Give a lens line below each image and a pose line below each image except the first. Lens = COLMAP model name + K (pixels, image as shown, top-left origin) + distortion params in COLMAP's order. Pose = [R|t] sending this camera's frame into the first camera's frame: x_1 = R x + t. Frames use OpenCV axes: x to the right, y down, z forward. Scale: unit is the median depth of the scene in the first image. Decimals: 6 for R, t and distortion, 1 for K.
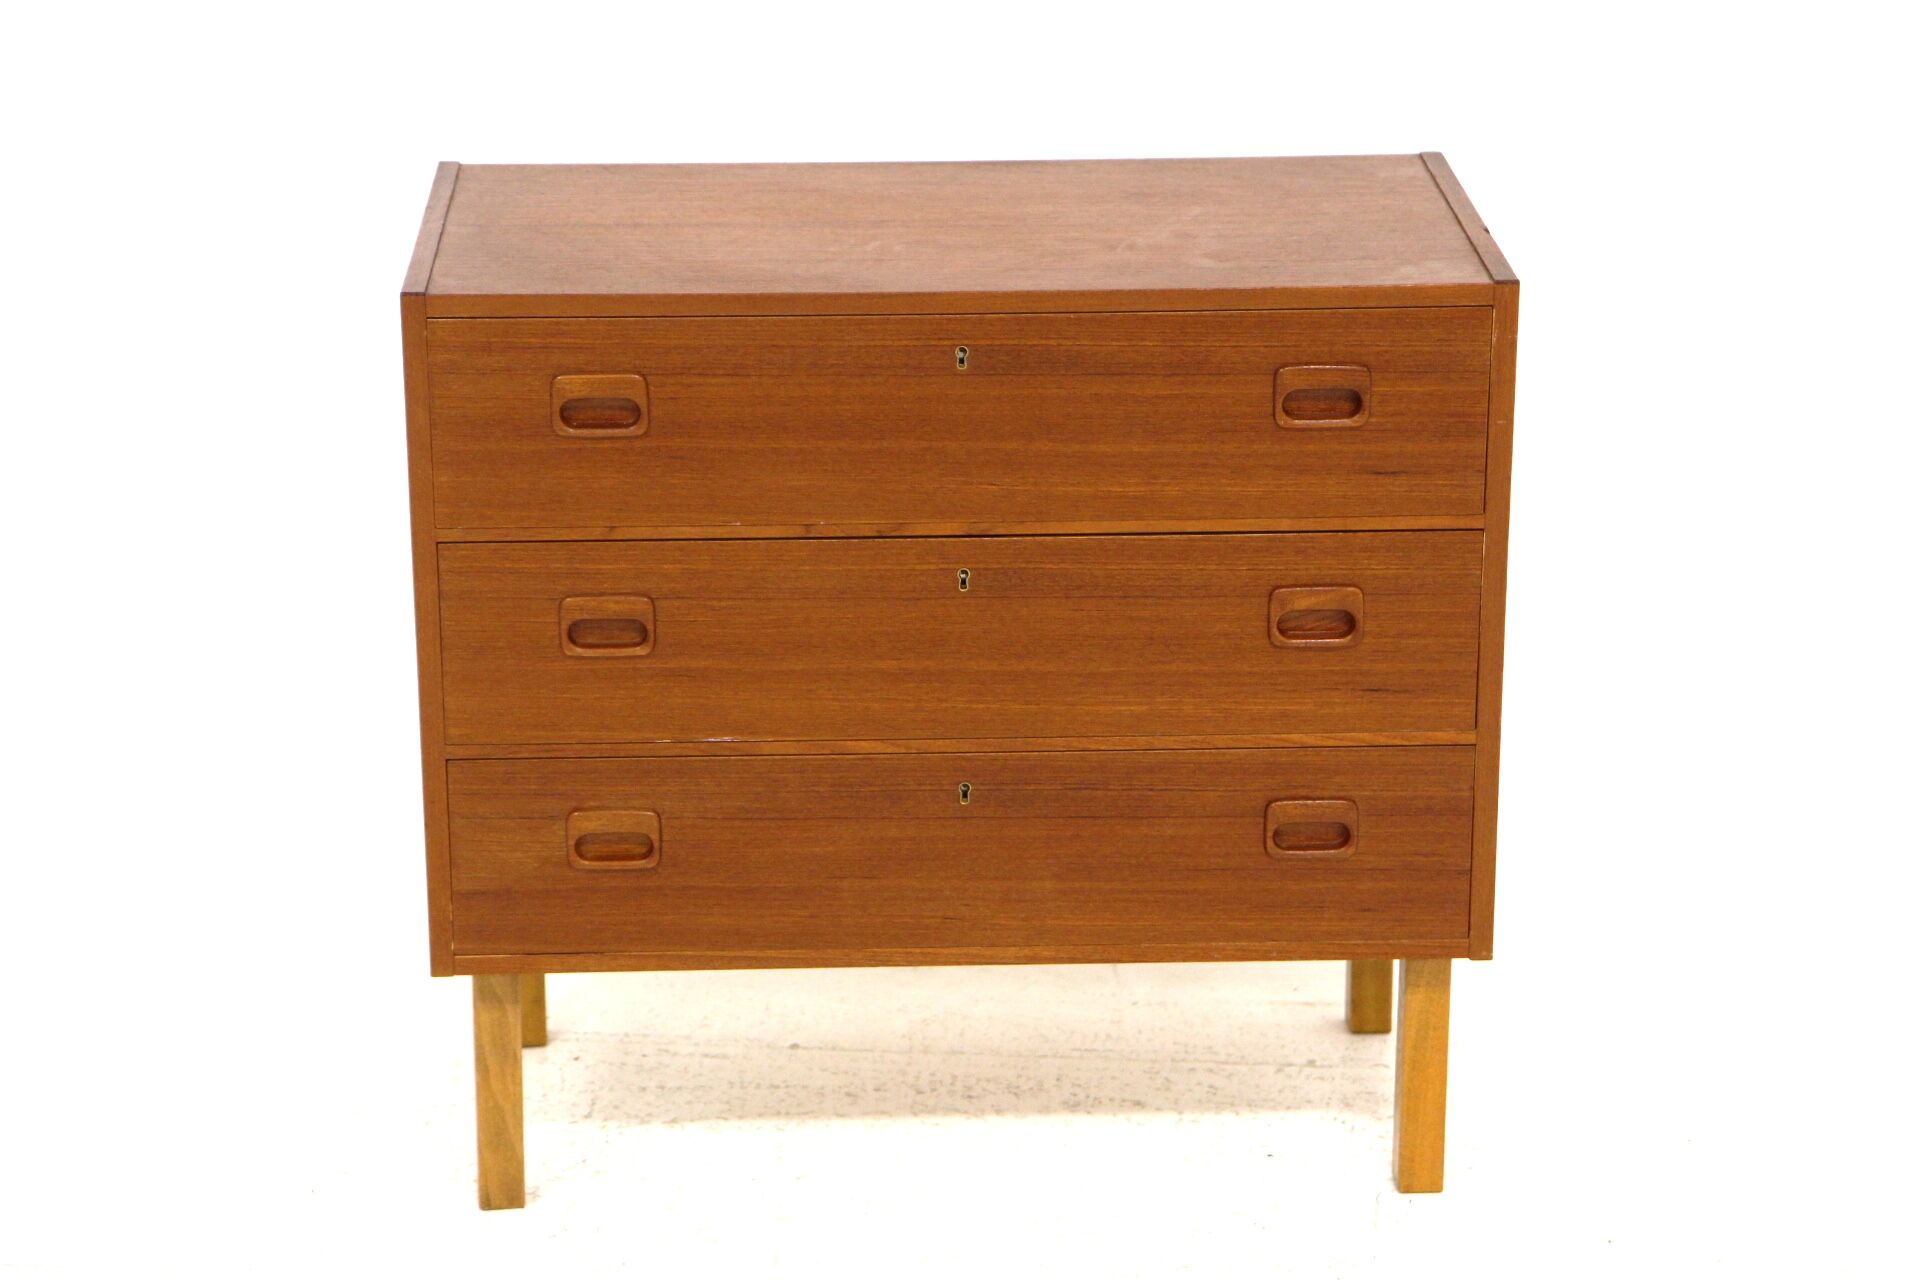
lens RADIAL K [[4440.6, 0, 965.4], [0, 4440.6, 640.9], [0, 0, 1]] dist [0.337472, 0.000000]
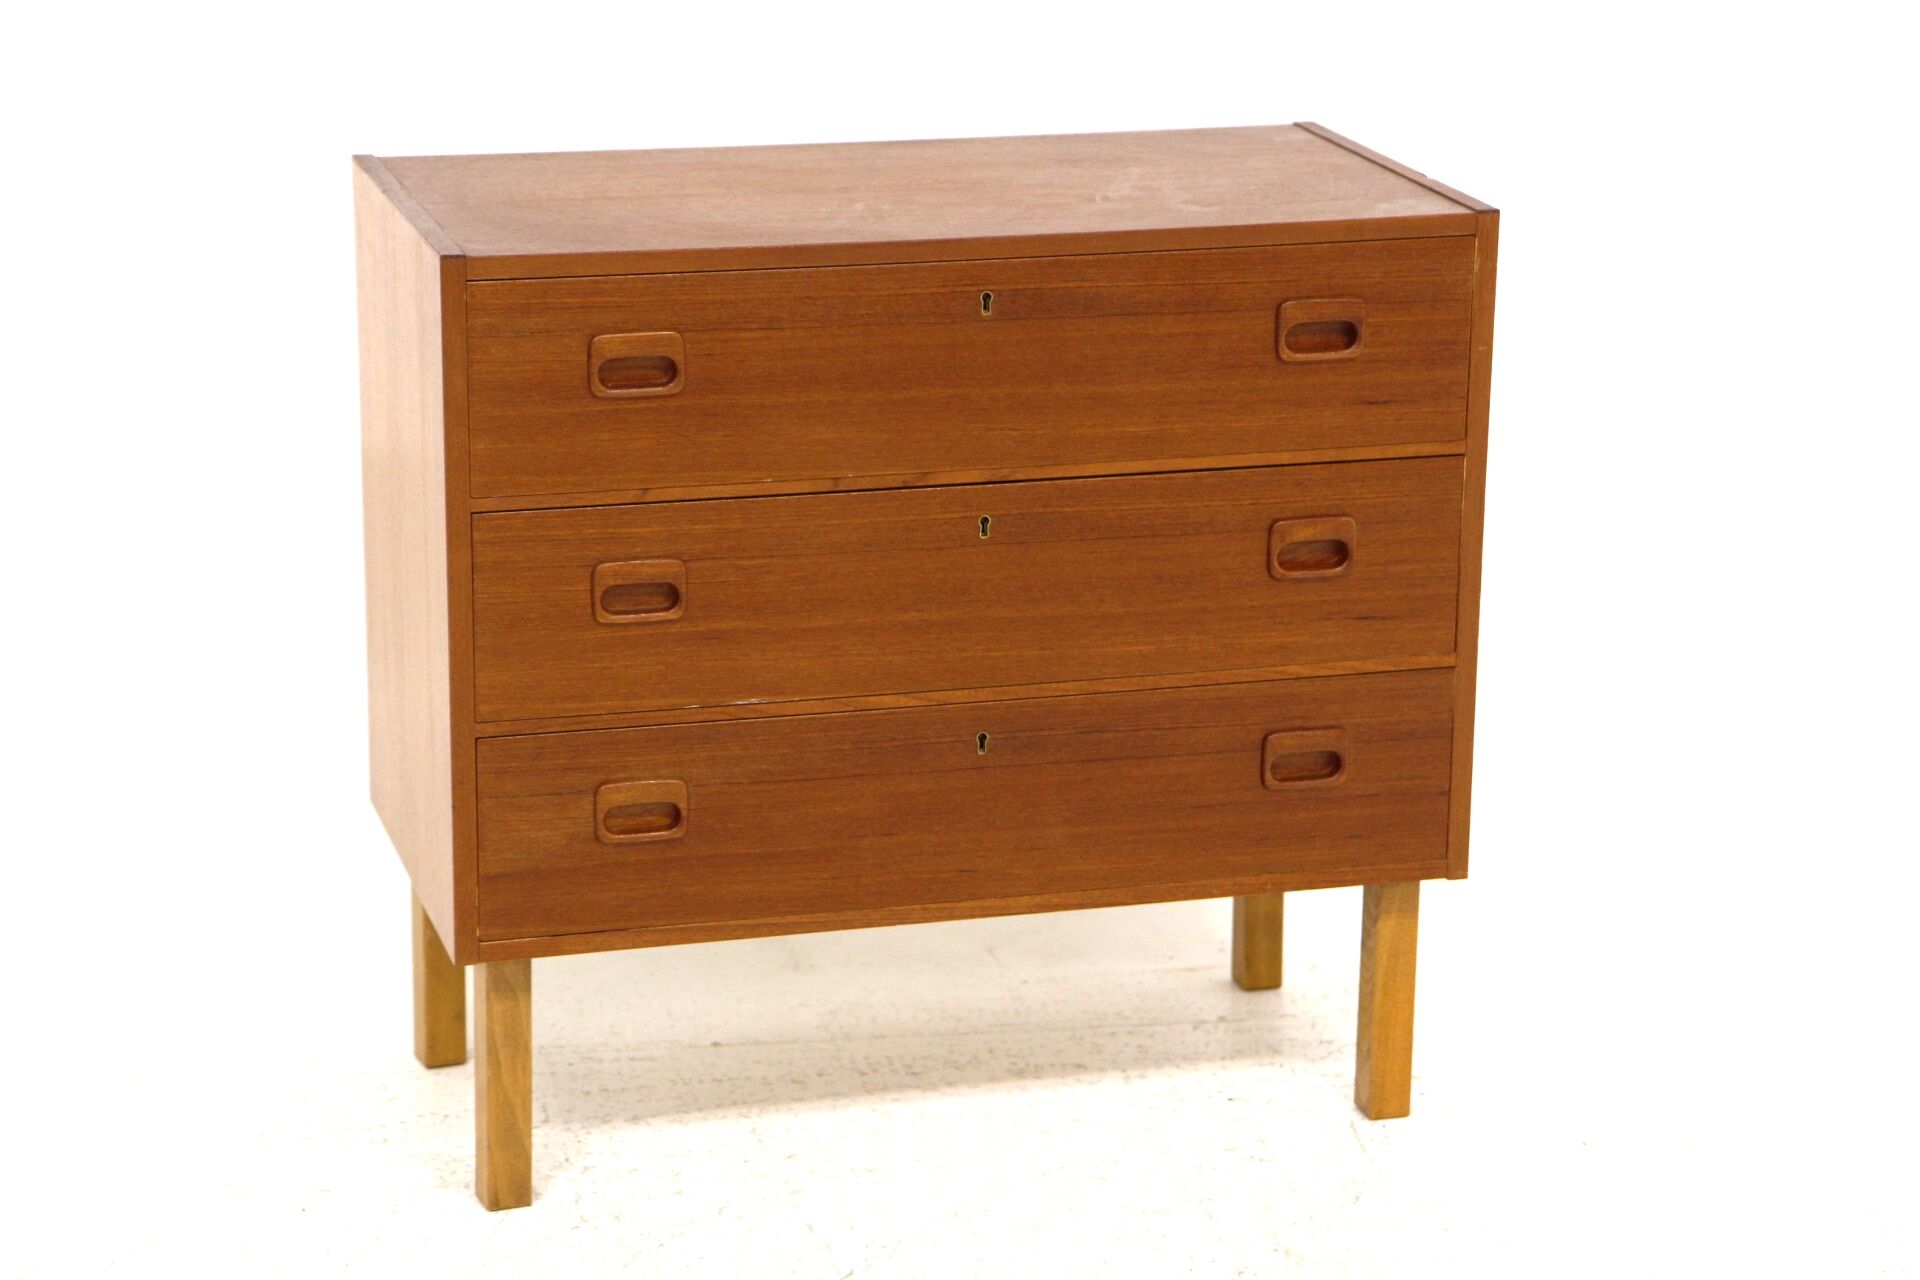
lens RADIAL K [[4440.6, 0, 965.5], [0, 4440.6, 651.5], [0, 0, 1]] dist [0.337472, 0.000000]
pose [[0.970046, -0.055748, 0.236440, -0.242644], [0.068047, 0.996704, -0.044172, 0.058237], [-0.233198, 0.058937, 0.970642, 0.020844]]
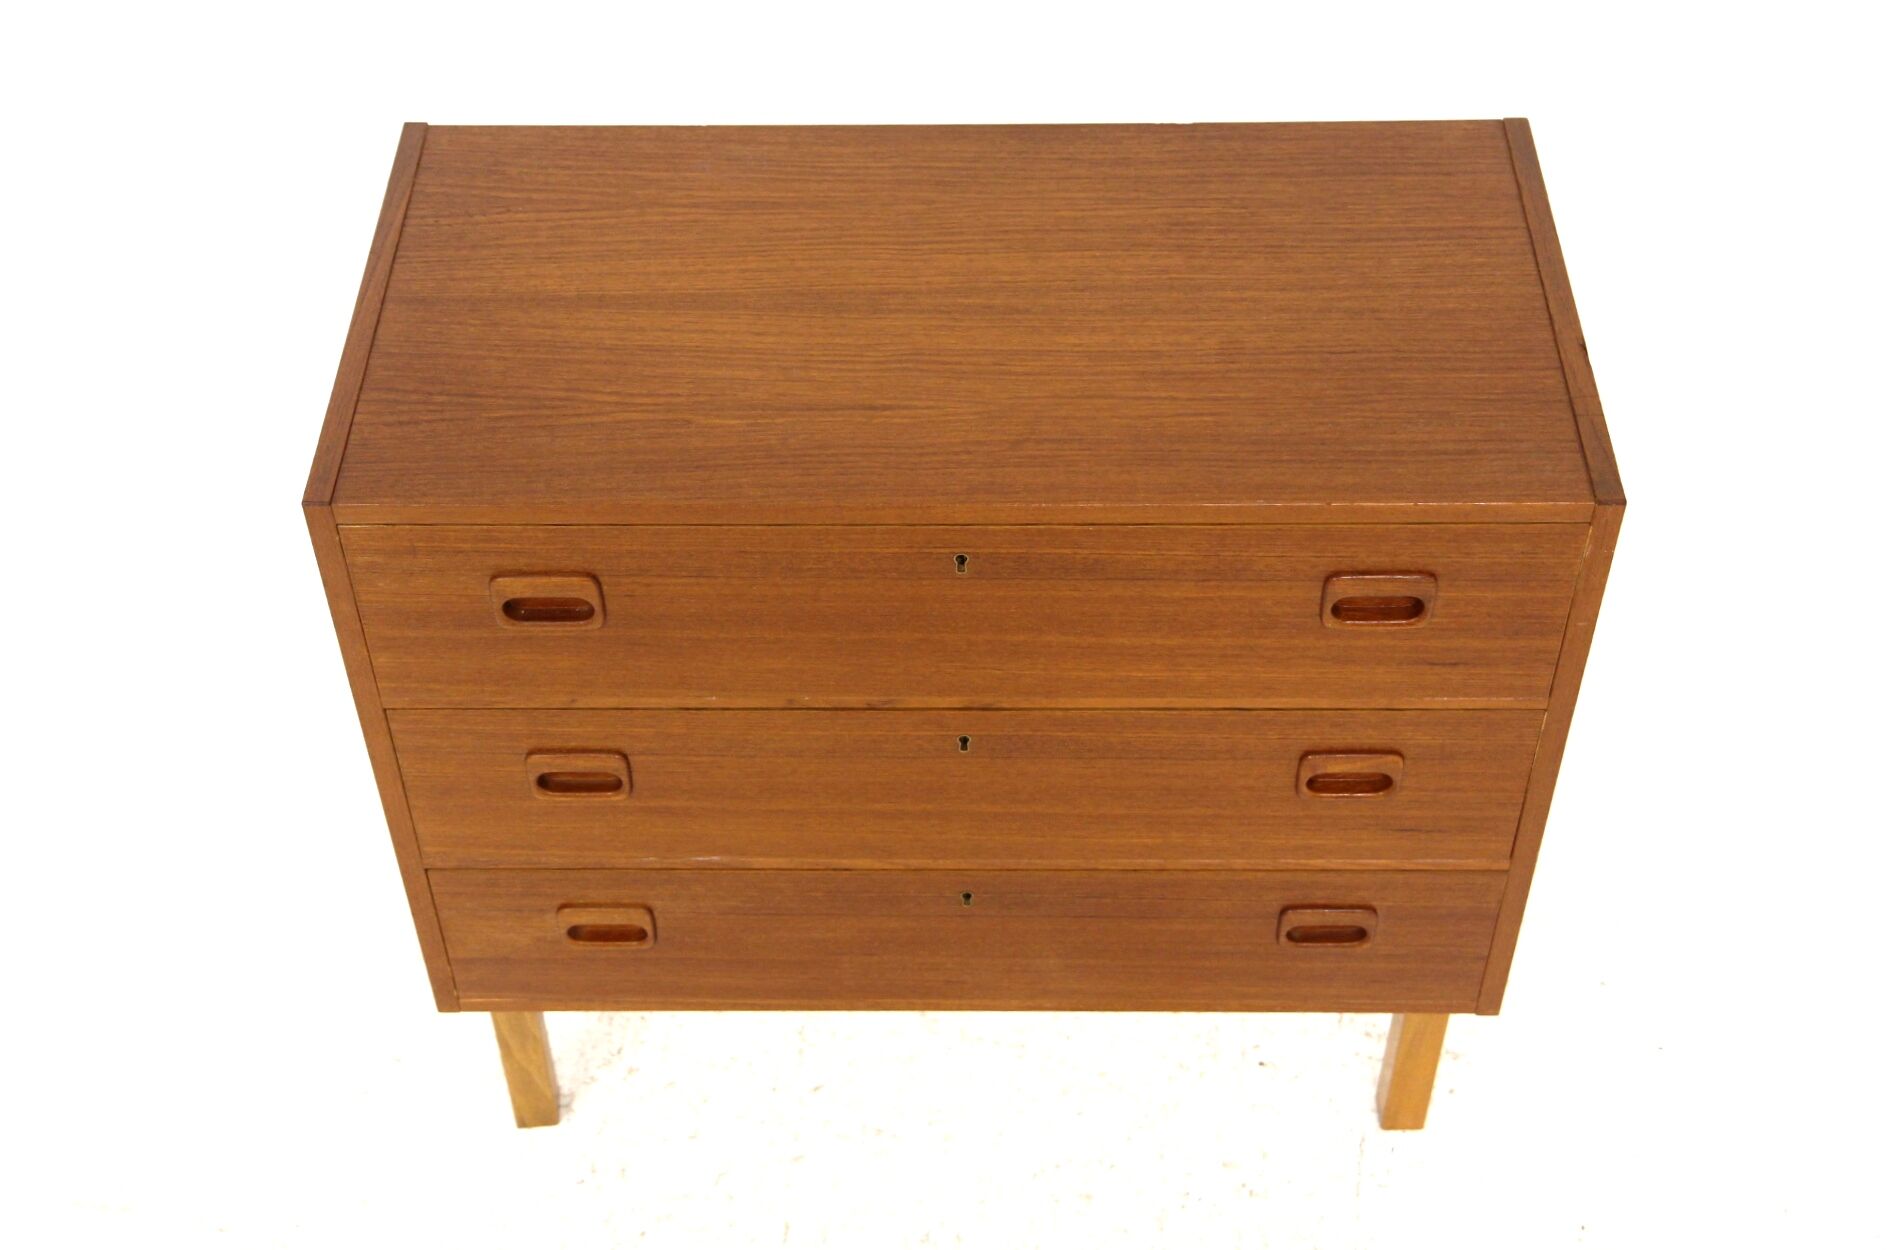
lens RADIAL K [[2531.6, 0, 936.7], [0, 2531.6, 636.7], [0, 0, 1]] dist [0.057703, 0.000000]
pose [[0.998592, 0.028506, -0.044731, 0.016363], [-0.005428, 0.893801, 0.448430, -0.263024], [0.052763, -0.447556, 0.892698, 0.540702]]
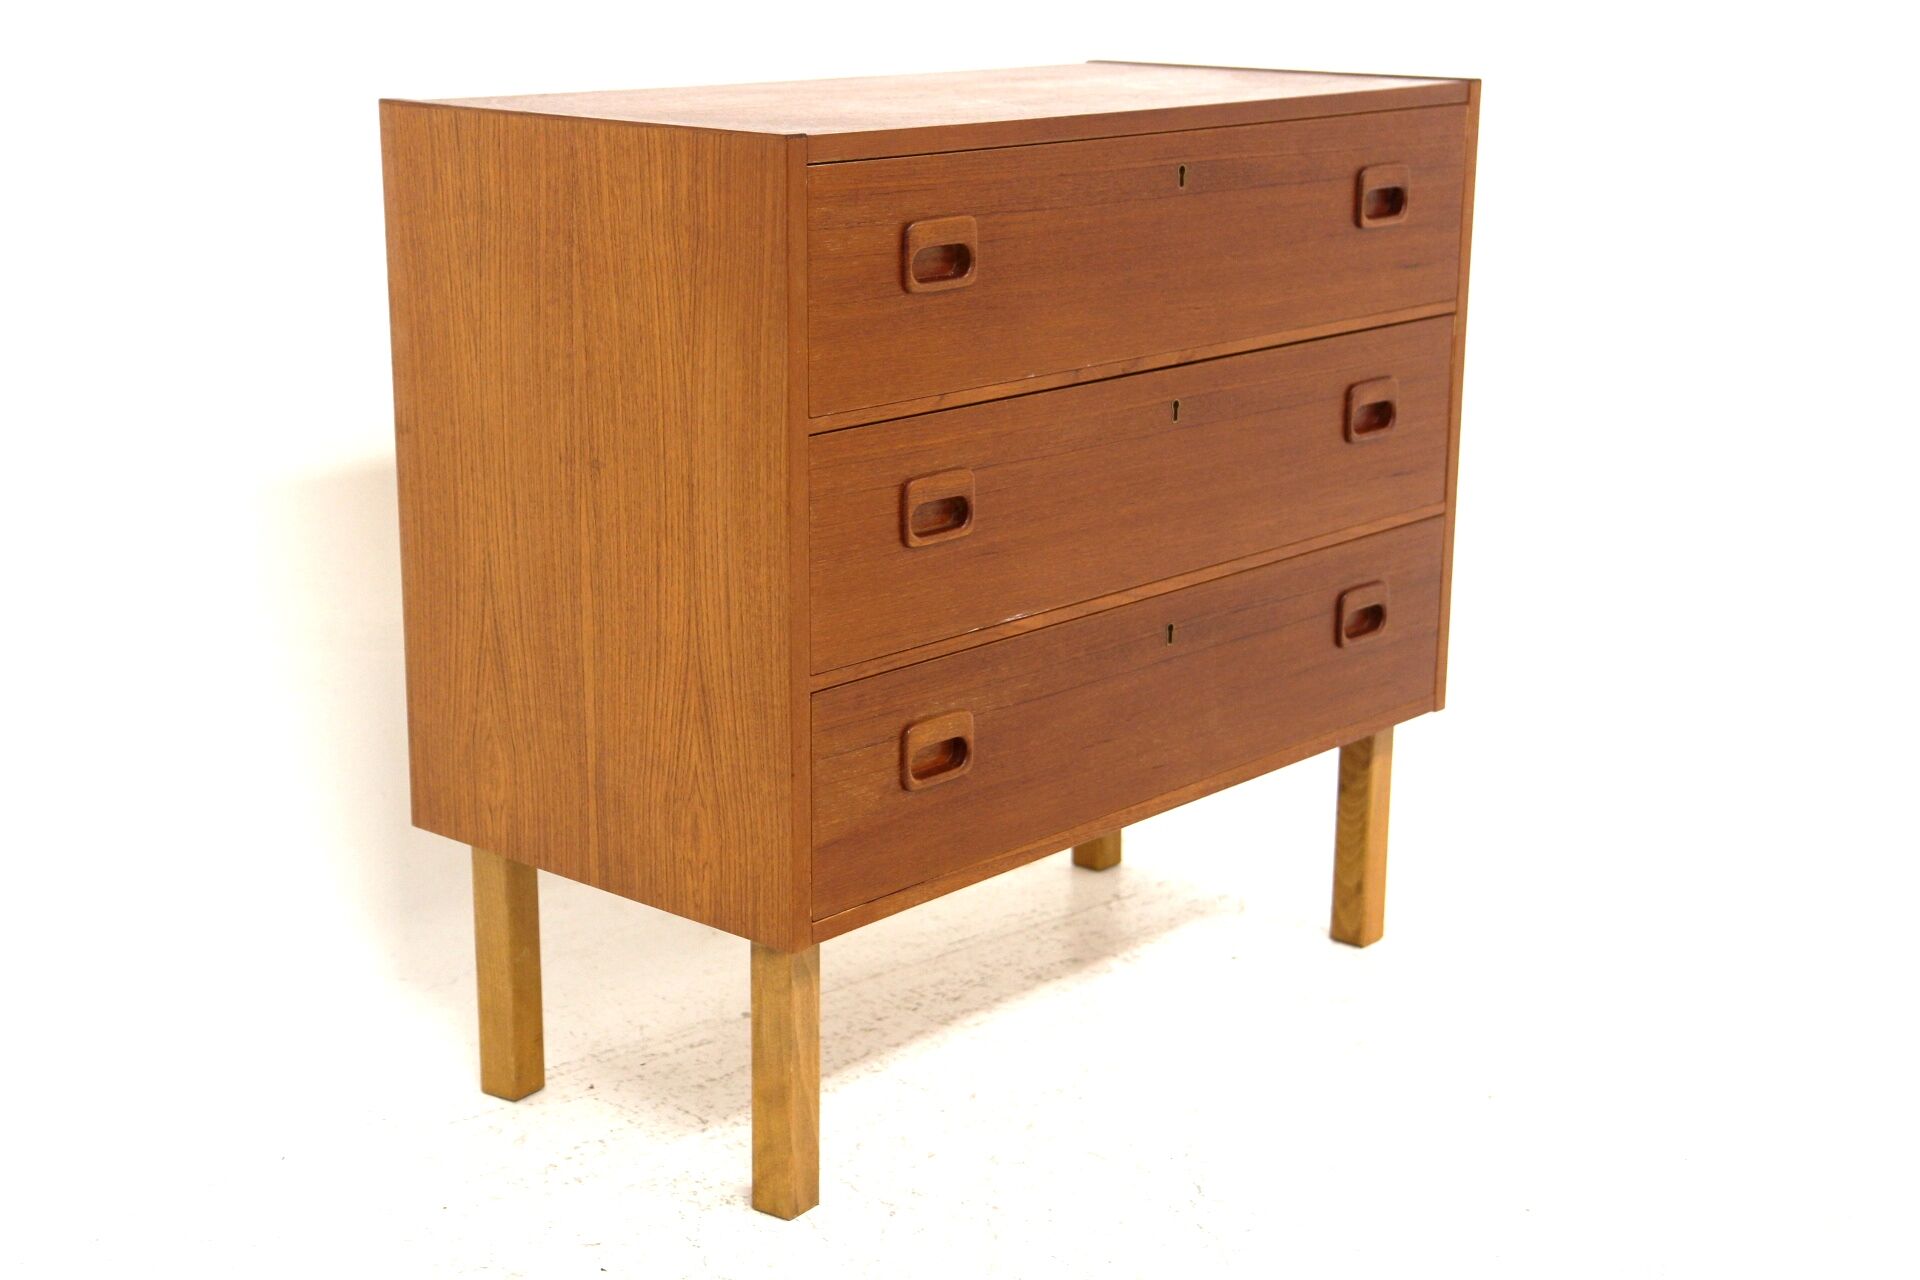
lens RADIAL K [[2815.2, 0, 942.3], [0, 2815.2, 637.0], [0, 0, 1]] dist [0.126056, 0.000000]
pose [[0.692229, -0.176196, 0.699839, -0.482172], [0.235818, 0.971730, 0.011395, 0.015710], [-0.682062, 0.157147, 0.714210, 0.586148]]
